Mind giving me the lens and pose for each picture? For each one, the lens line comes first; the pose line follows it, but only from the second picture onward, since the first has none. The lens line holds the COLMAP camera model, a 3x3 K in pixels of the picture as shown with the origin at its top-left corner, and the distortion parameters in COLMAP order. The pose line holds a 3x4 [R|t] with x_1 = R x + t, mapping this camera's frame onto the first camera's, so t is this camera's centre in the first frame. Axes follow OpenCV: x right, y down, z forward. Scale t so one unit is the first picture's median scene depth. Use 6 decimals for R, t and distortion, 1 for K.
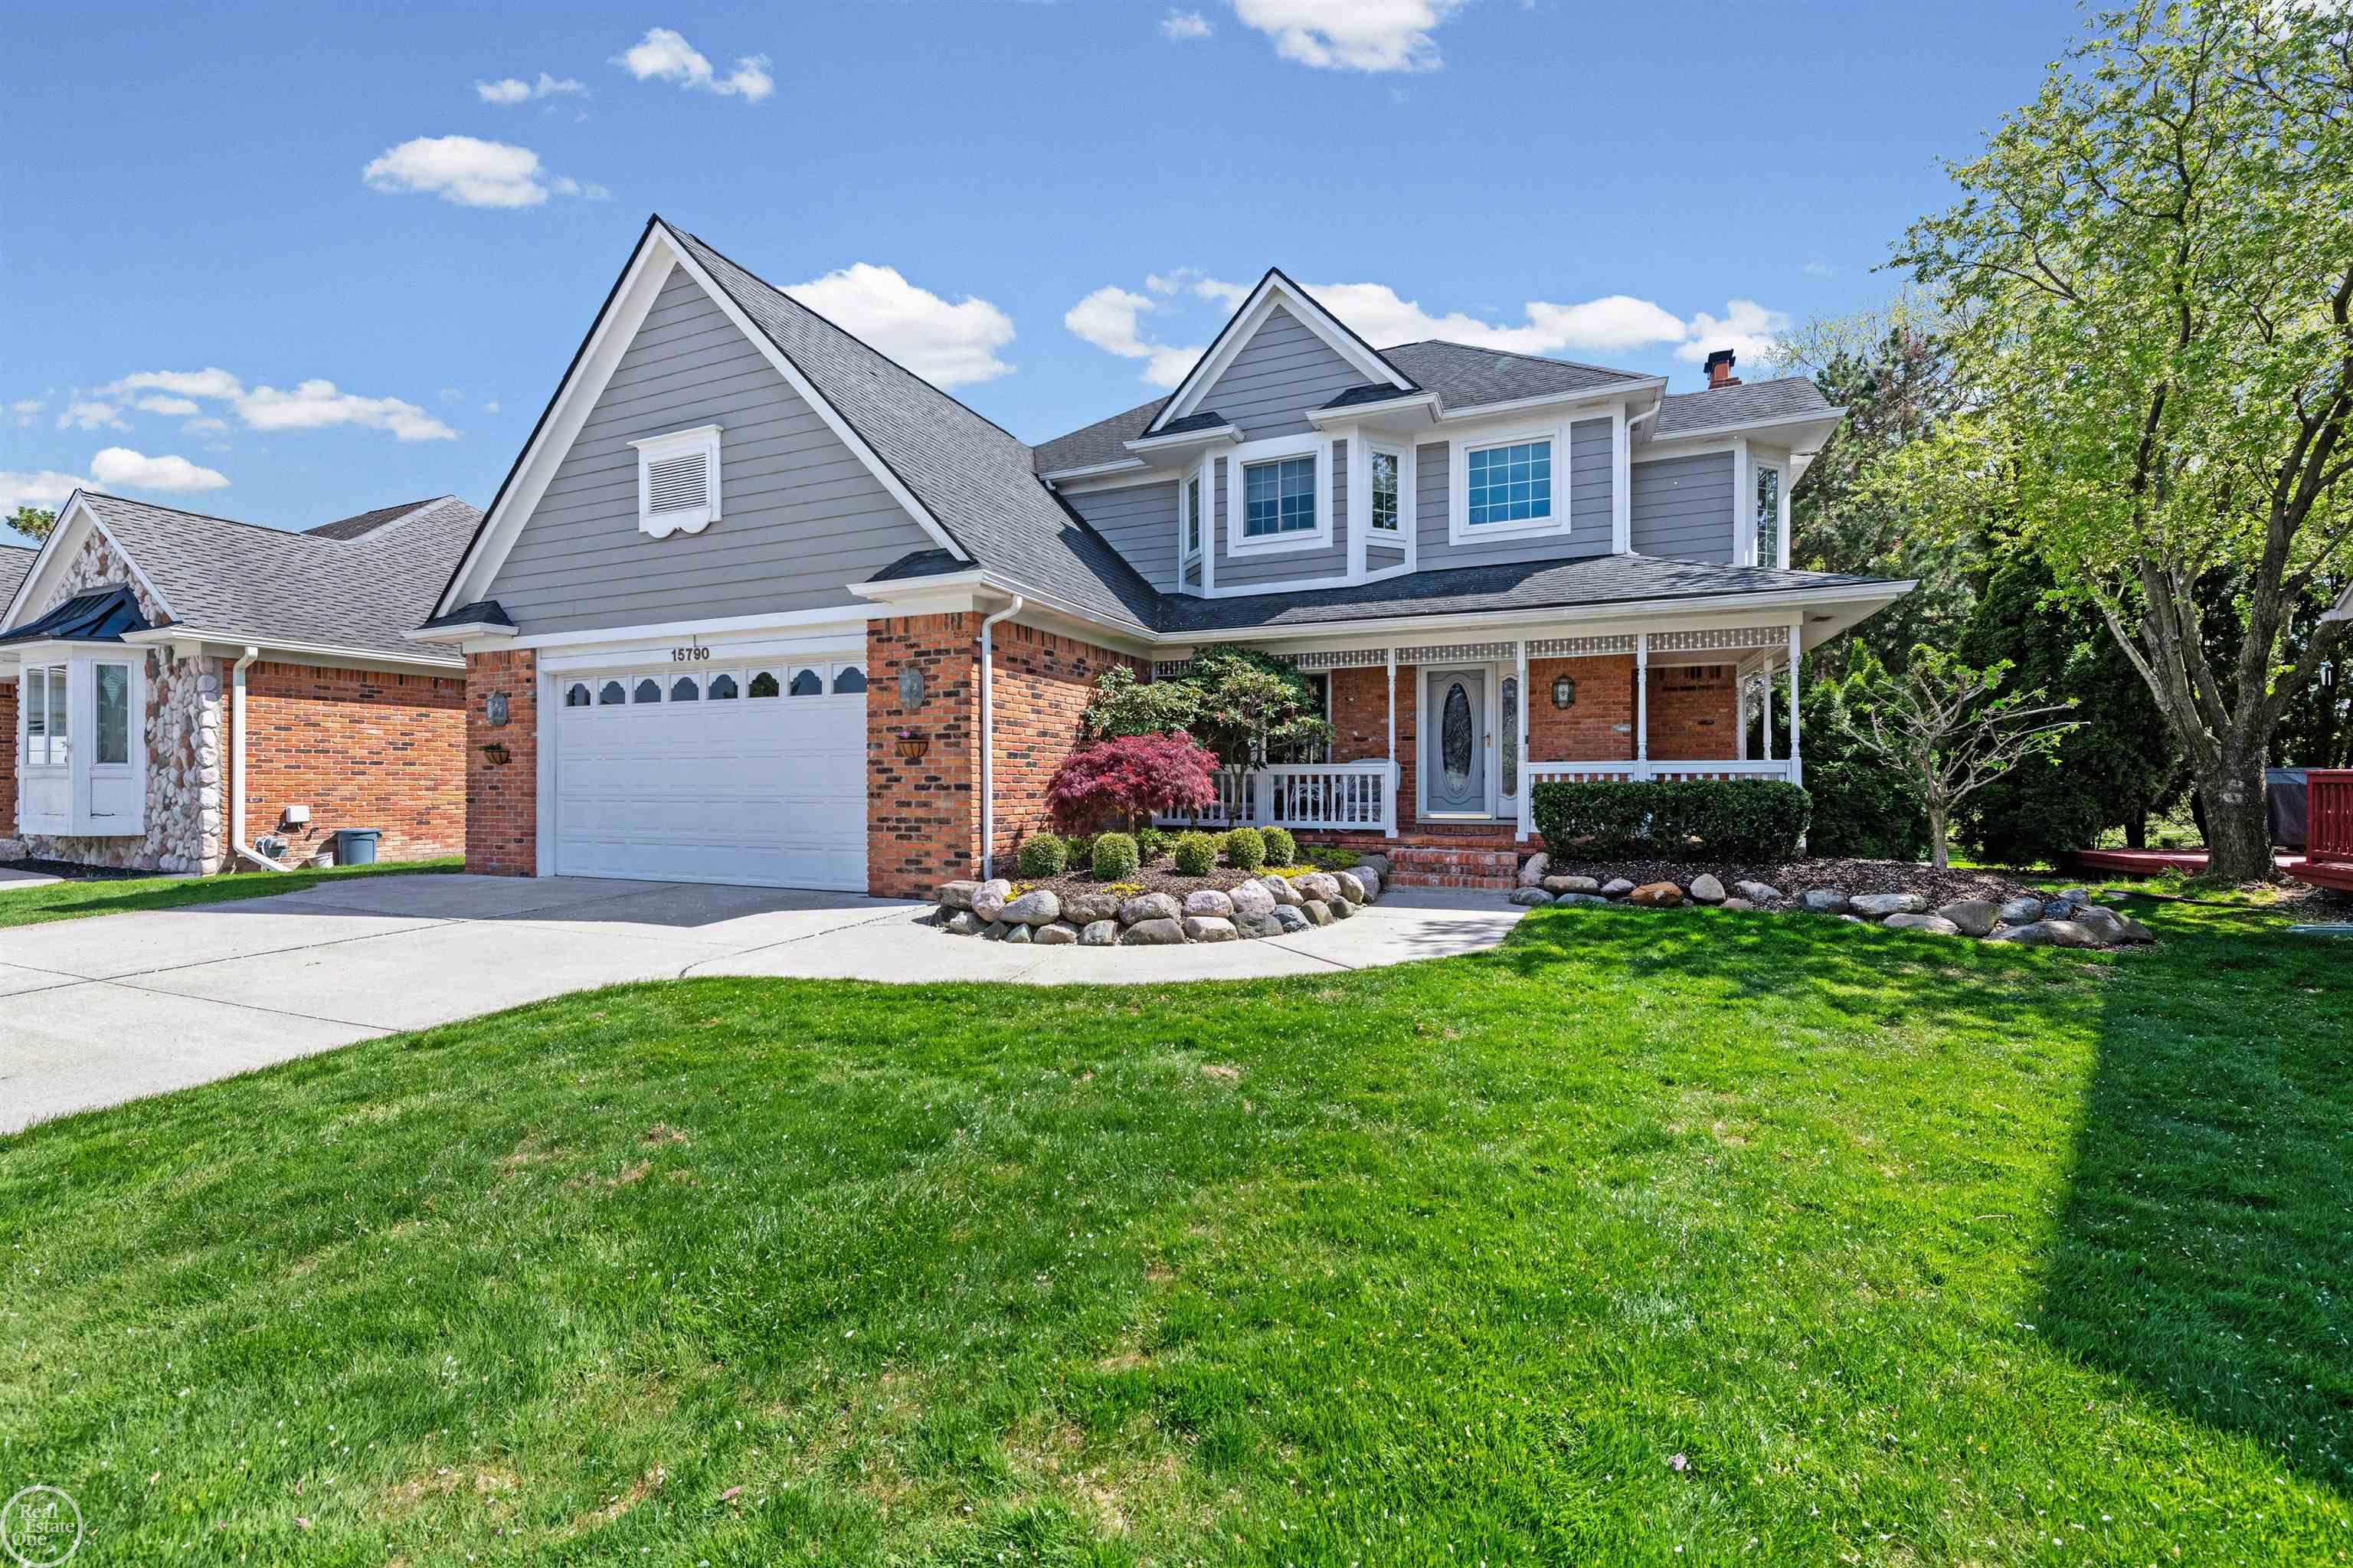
lens RADIAL K [[936.2, 0, 1185.3], [0, 936.2, 788.8], [0, 0, 1]] dist [0.012061, -0.002471]
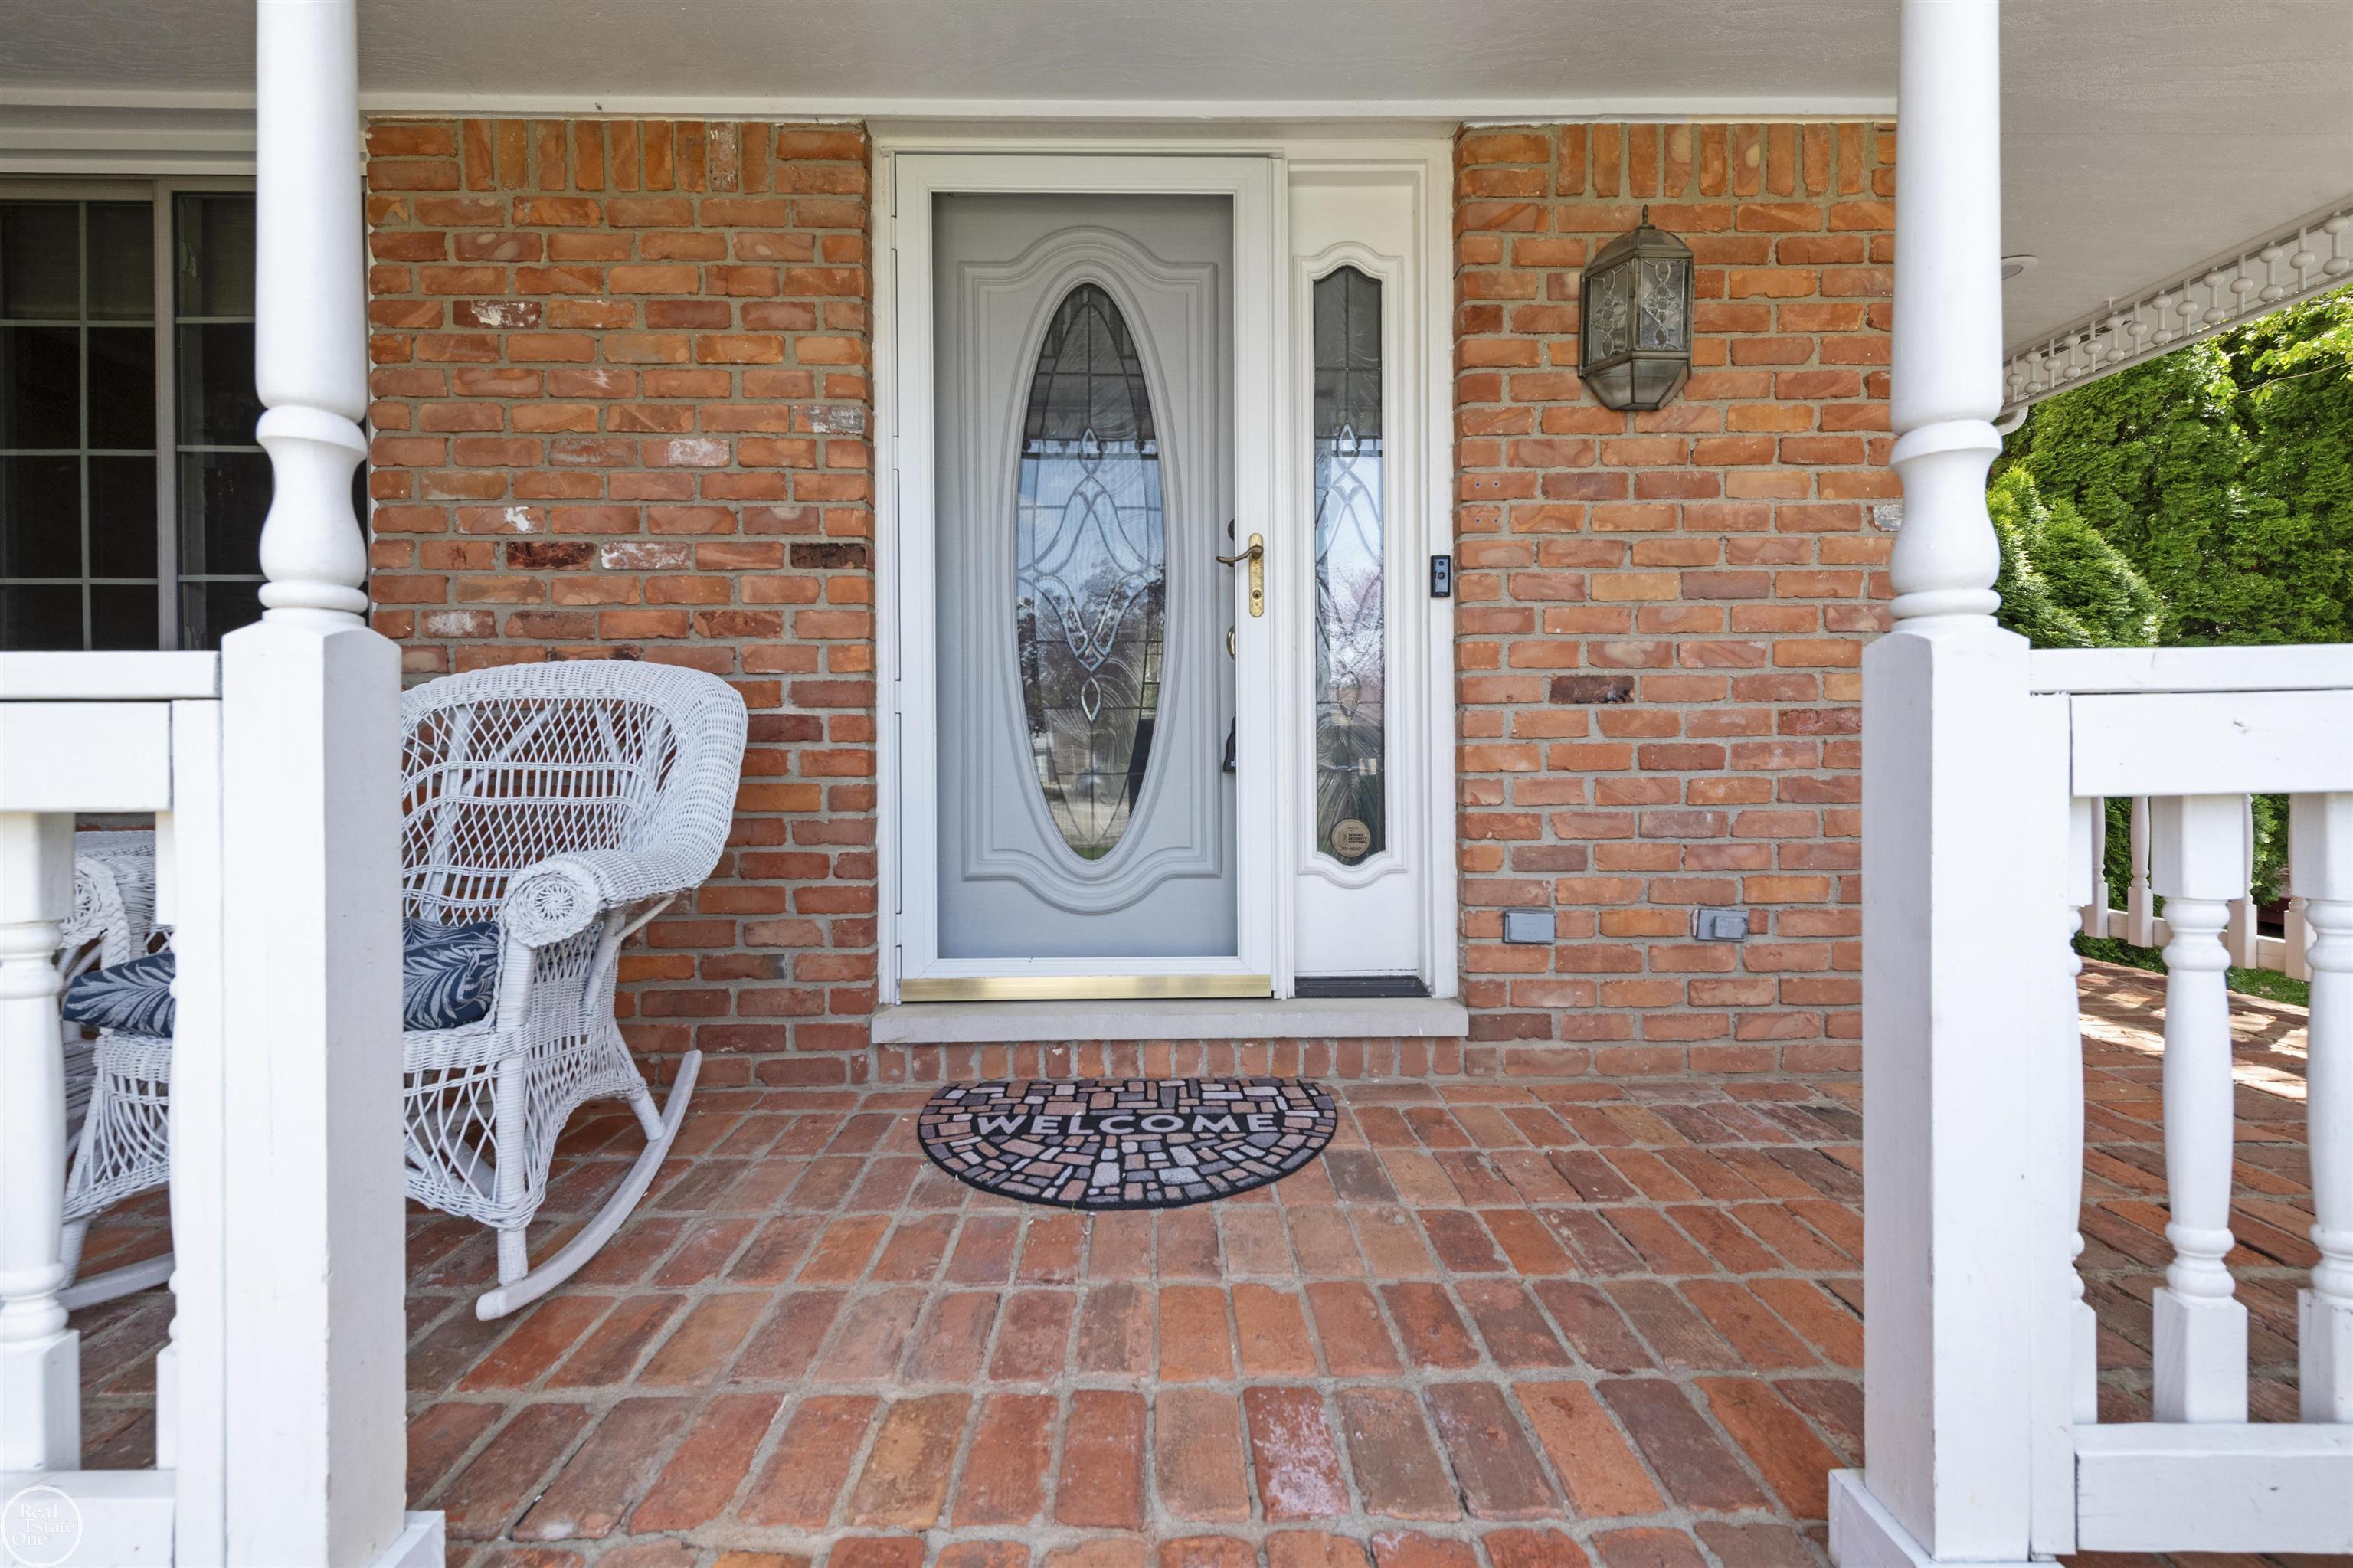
lens RADIAL K [[936.2, 0, 1179.7], [0, 936.2, 746.6], [0, 0, 1]] dist [0.012061, -0.002471]
pose [[0.921189, -0.001716, 0.389111, 0.272836], [0.002036, 0.999998, -0.000408, -0.019739], [-0.389109, 0.001168, 0.921191, 0.954838]]
